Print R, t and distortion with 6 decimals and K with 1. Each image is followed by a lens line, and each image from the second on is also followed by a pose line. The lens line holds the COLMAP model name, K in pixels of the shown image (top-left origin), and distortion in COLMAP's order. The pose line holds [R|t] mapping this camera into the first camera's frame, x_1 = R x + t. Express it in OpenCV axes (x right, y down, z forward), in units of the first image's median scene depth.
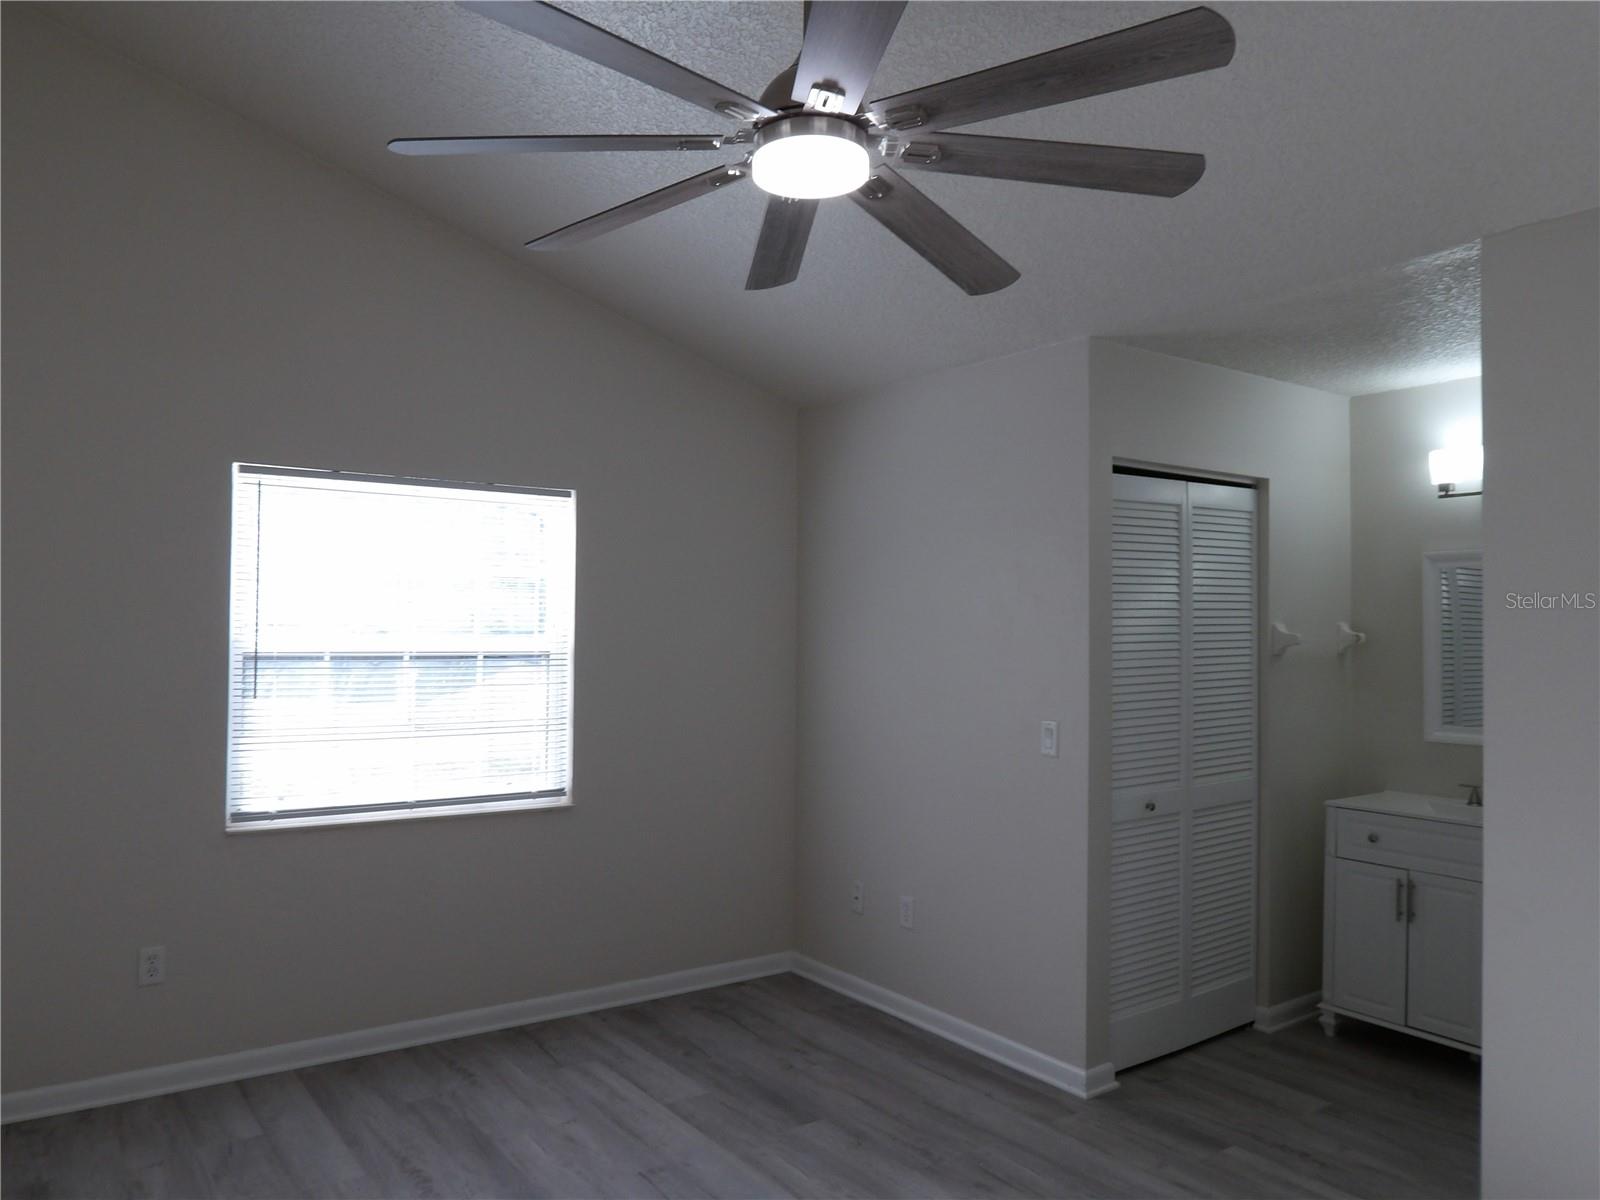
lens RADIAL K [[1144.3, 0, 752.3], [0, 1144.3, 604.3], [0, 0, 1]] dist [-0.035982, 0.017889]
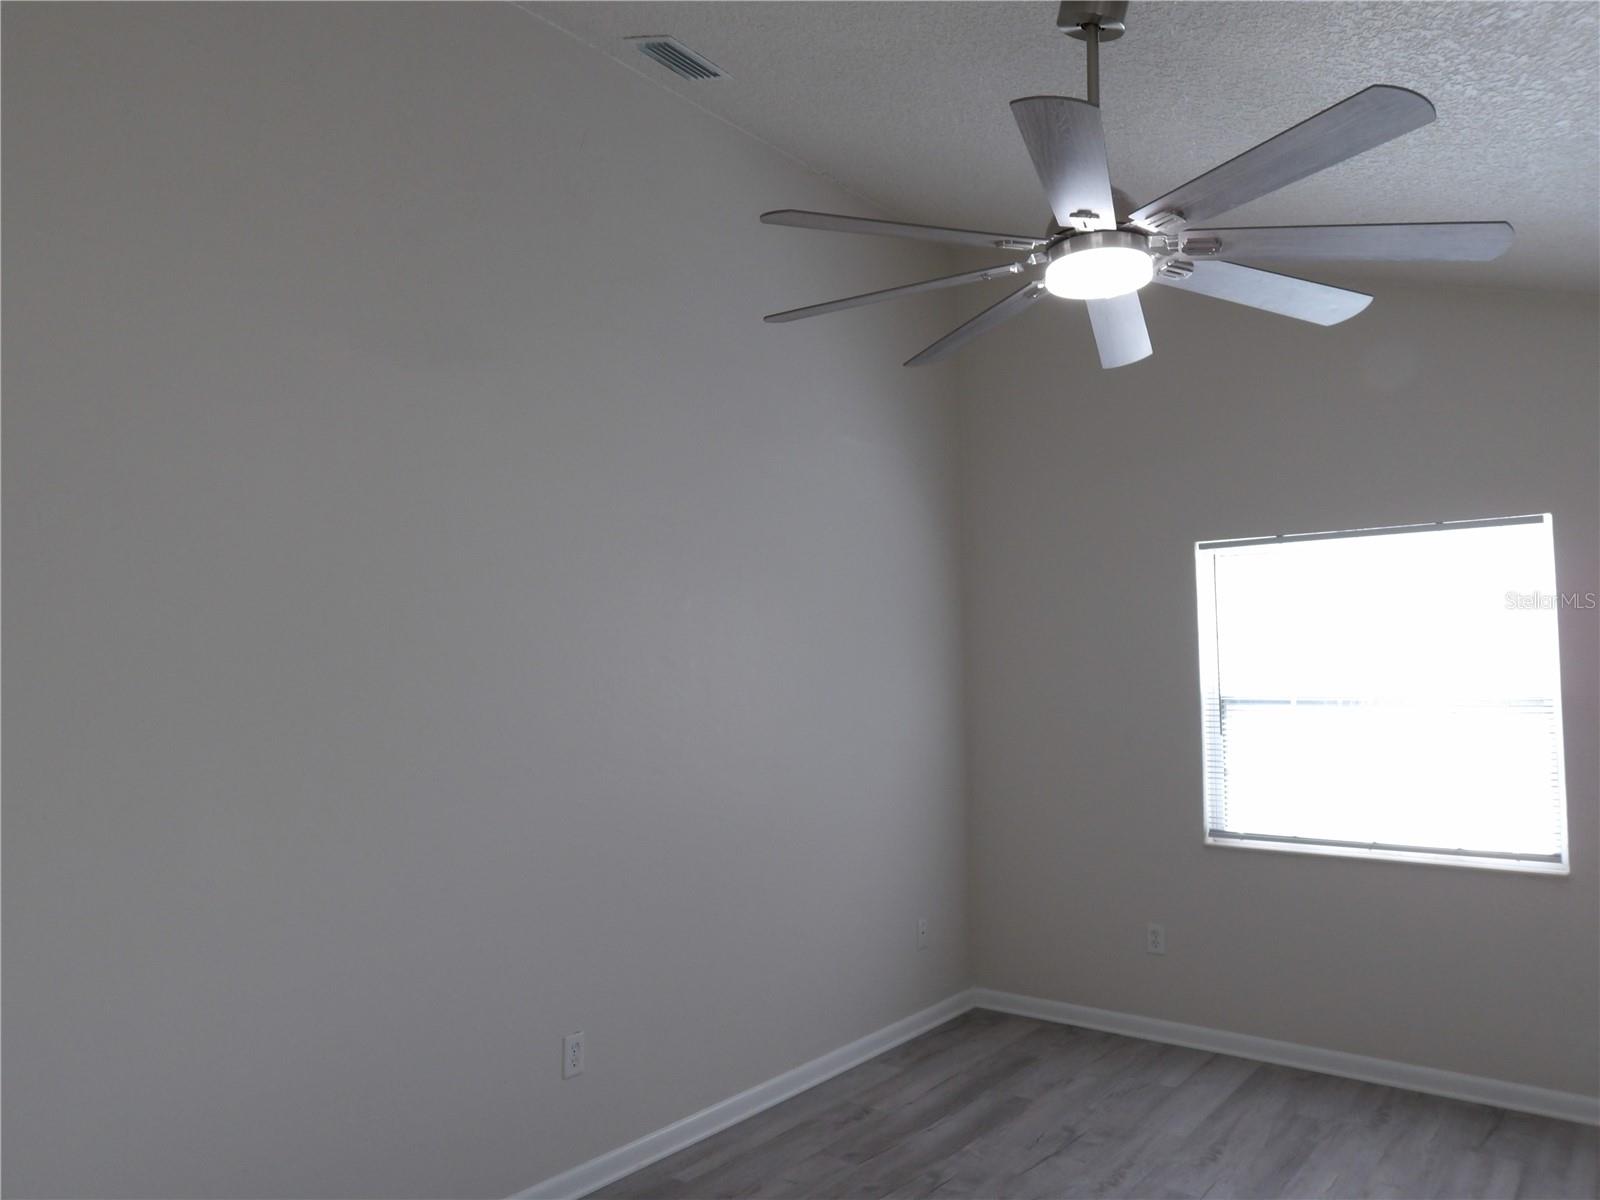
lens RADIAL K [[1144.3, 0, 799.5], [0, 1144.3, 611.4], [0, 0, 1]] dist [-0.035982, 0.017889]
pose [[0.285150, -0.068031, -0.956066, 0.595688], [0.033803, 0.997571, -0.060902, 0.010528], [0.957887, -0.014952, 0.286757, 0.232414]]
